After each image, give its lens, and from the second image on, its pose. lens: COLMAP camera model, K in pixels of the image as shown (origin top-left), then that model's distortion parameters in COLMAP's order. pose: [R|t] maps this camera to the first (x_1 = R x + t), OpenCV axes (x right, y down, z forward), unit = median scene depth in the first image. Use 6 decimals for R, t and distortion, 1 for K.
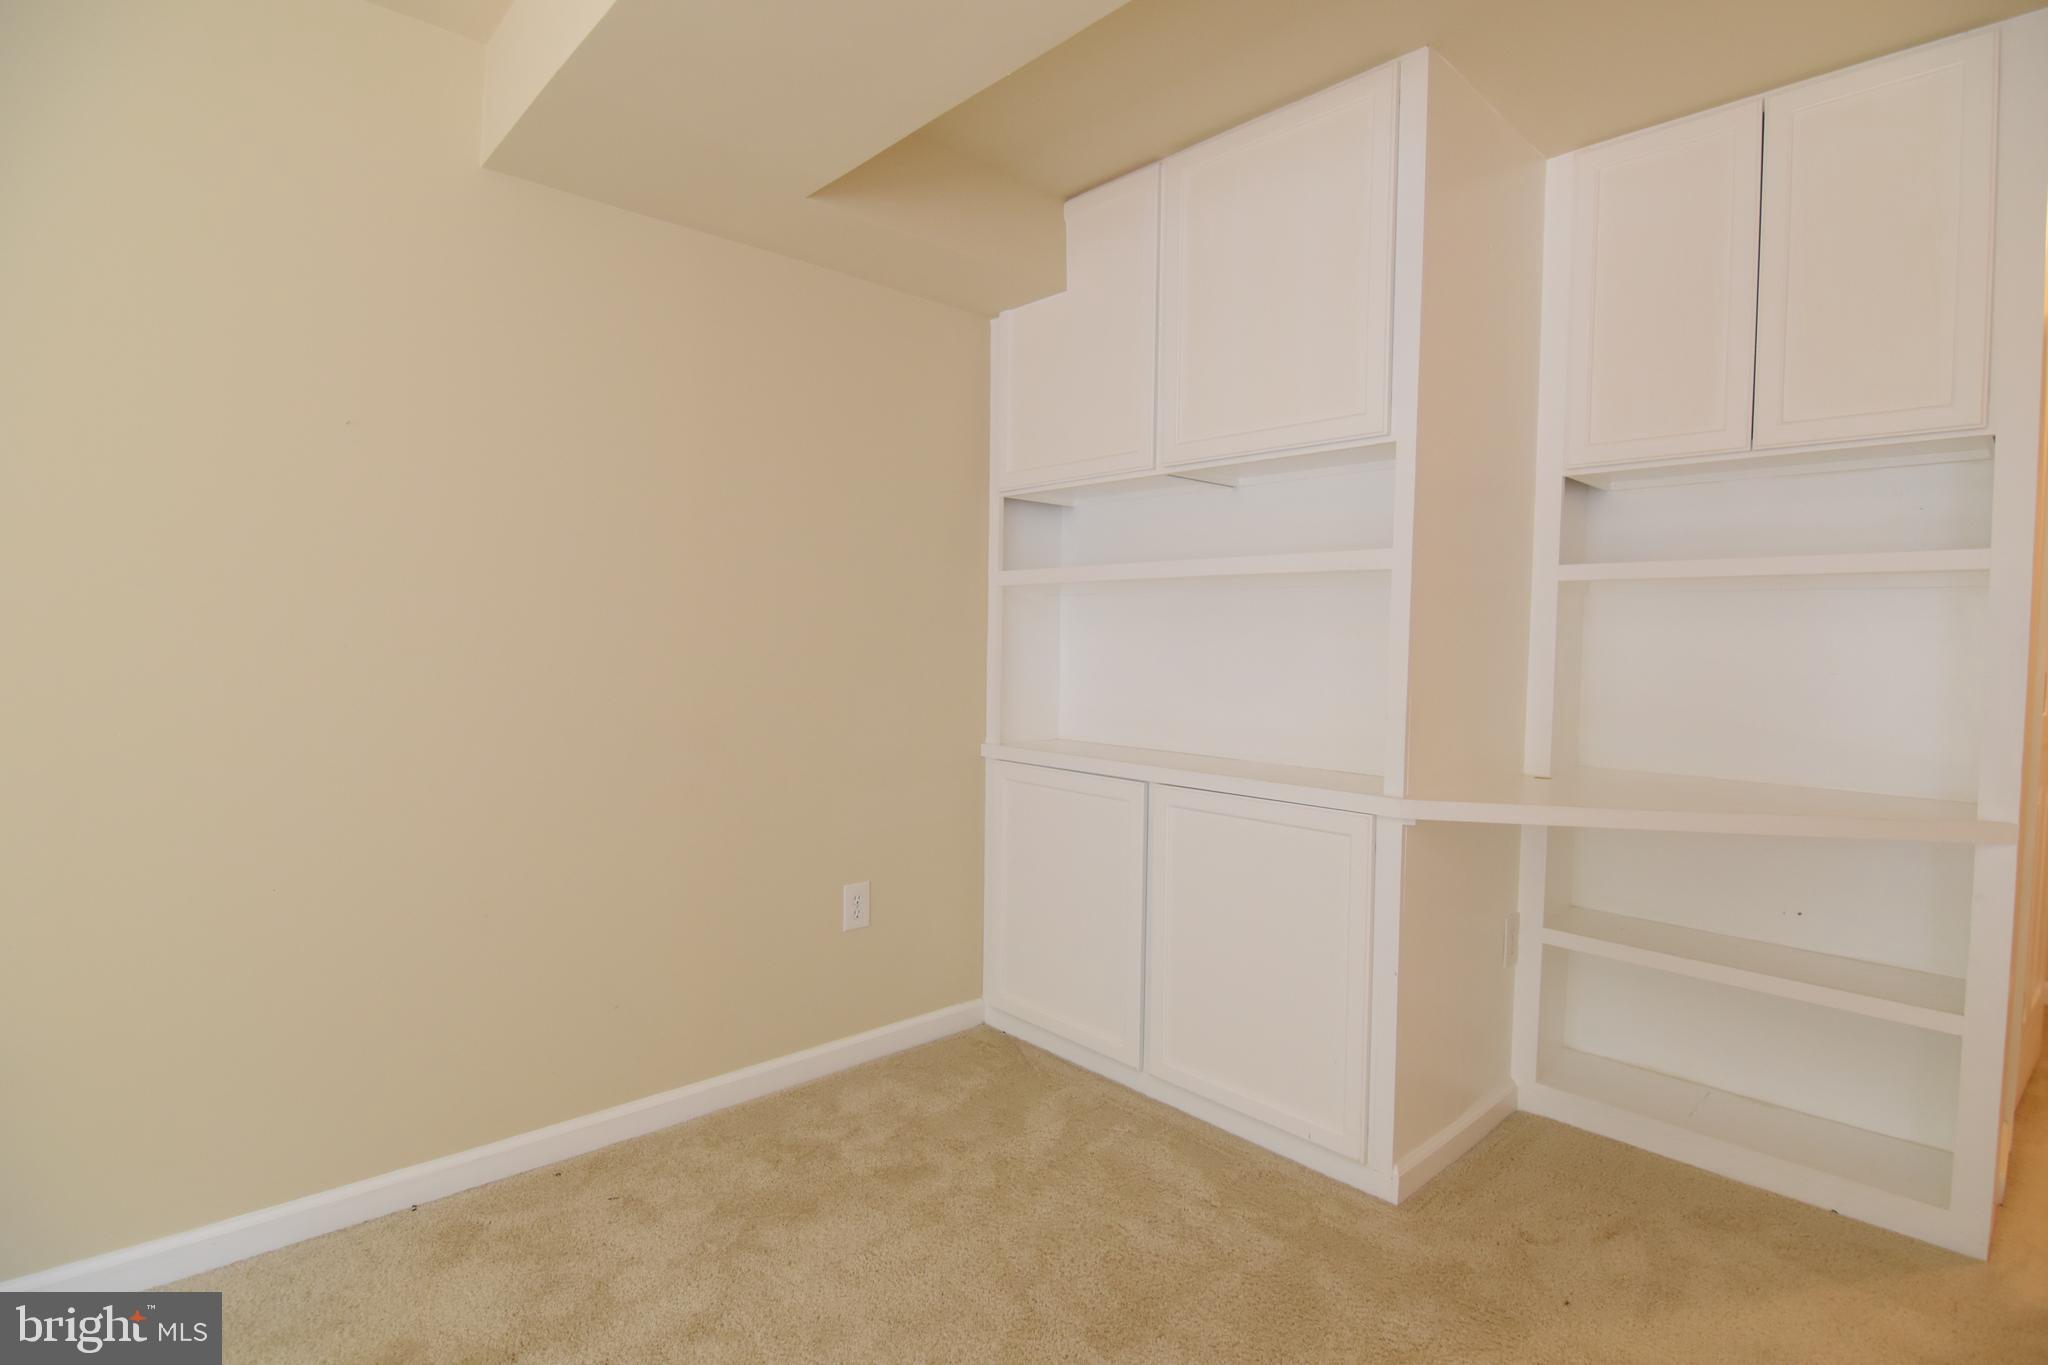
lens RADIAL K [[1012.9, 0, 1024.0], [0, 1012.9, 682.5], [0, 0, 1]] dist [-0.000116, -0.000630]
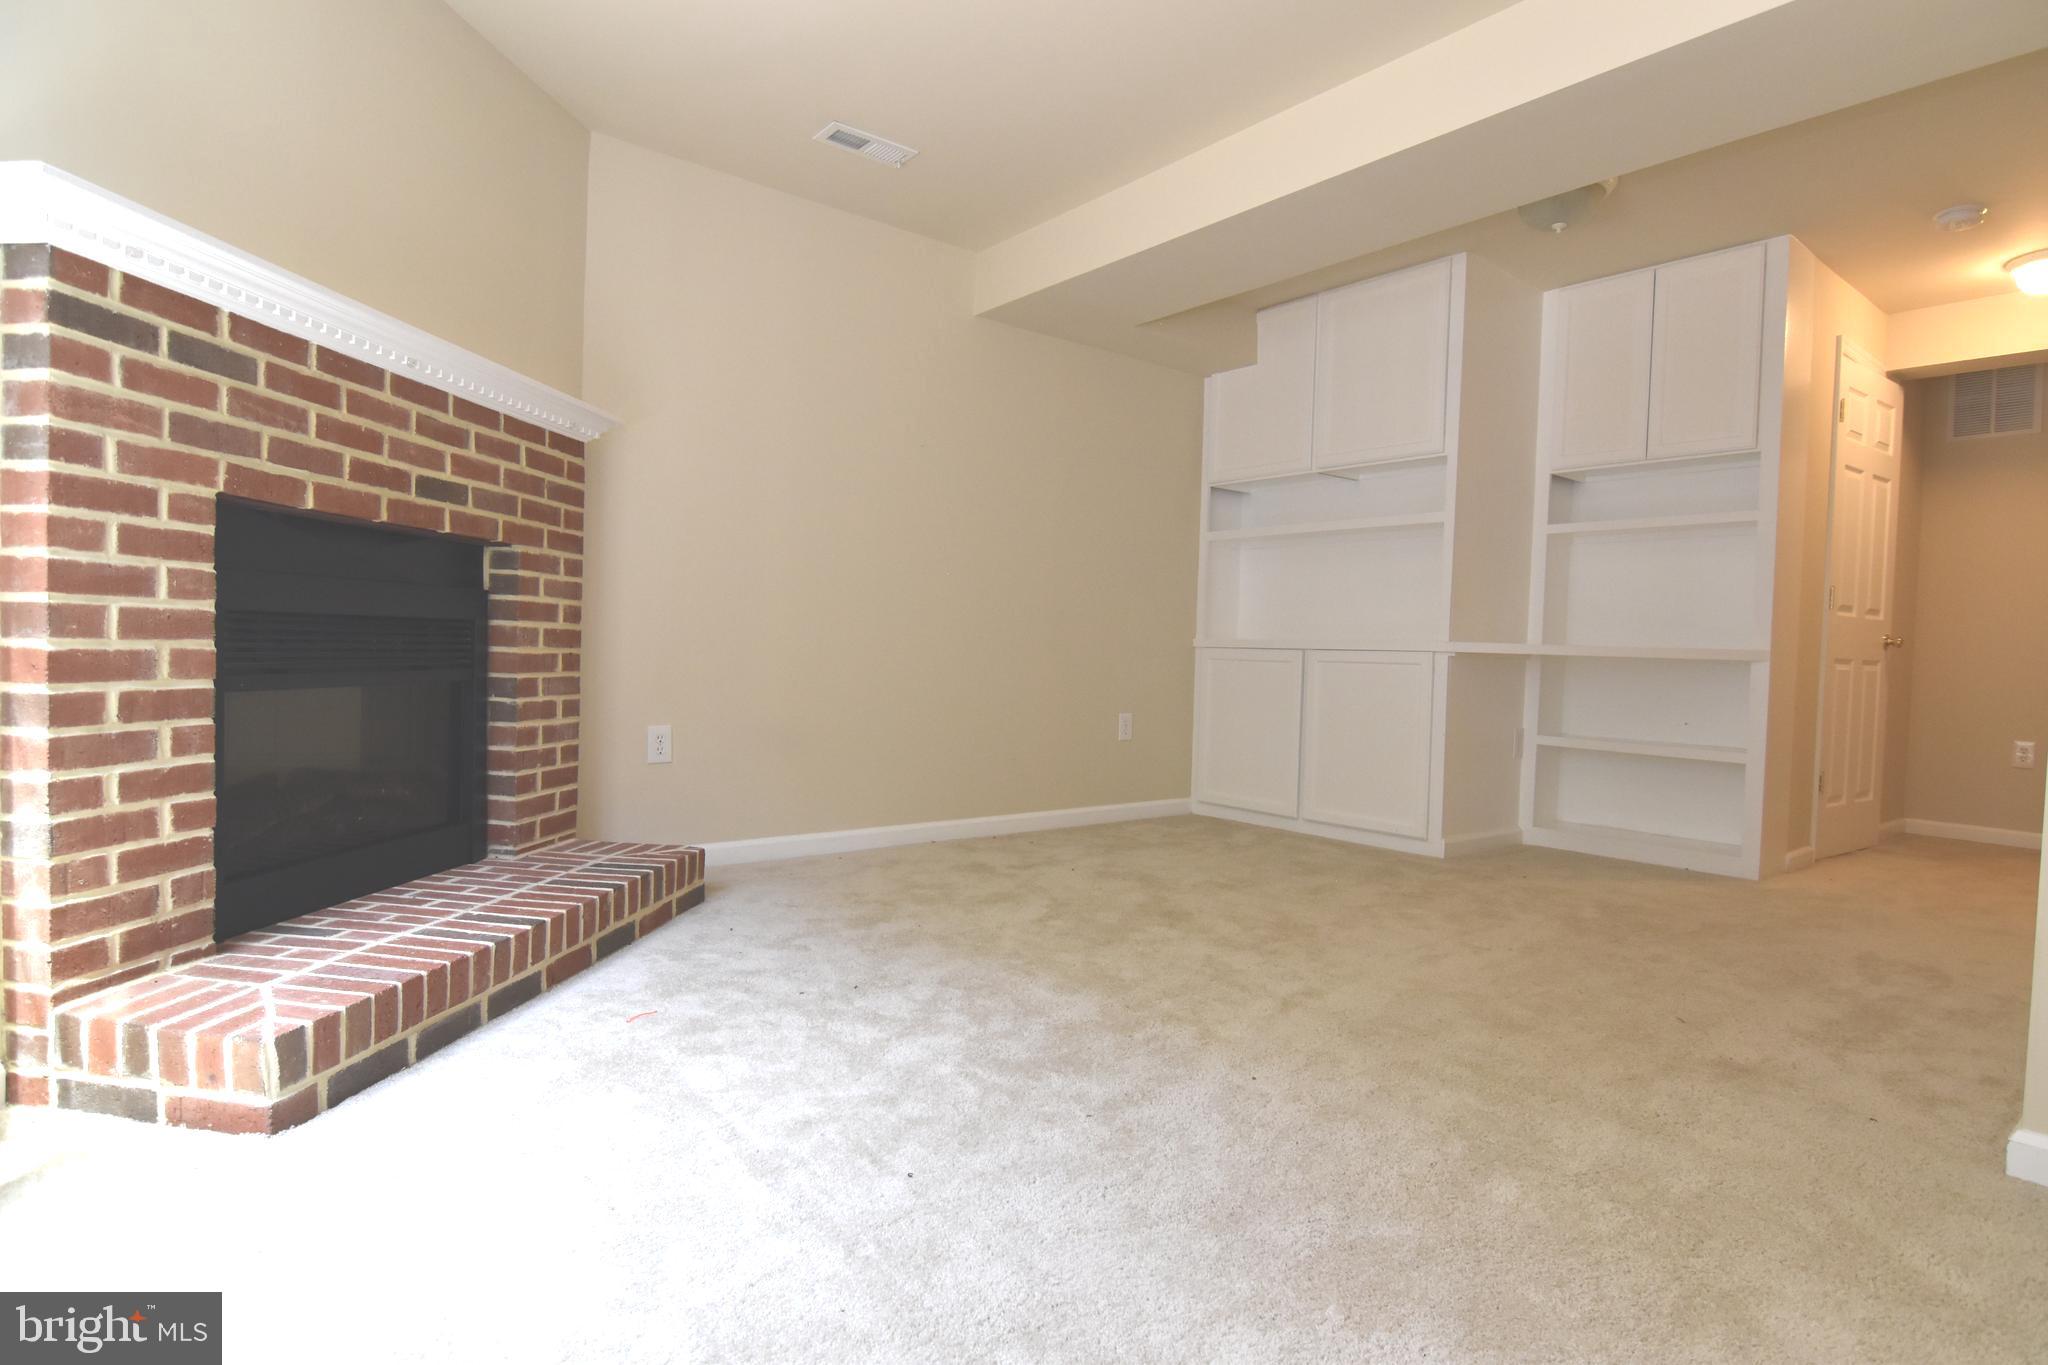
lens RADIAL K [[1043.2, 0, 1024.0], [0, 1043.2, 682.5], [0, 0, 1]] dist [-0.000921, 0.000208]
pose [[0.996729, 0.014546, -0.079494, -0.217118], [-0.014889, 0.999882, -0.003714, 0.171278], [0.079431, 0.004886, 0.996828, -0.834877]]
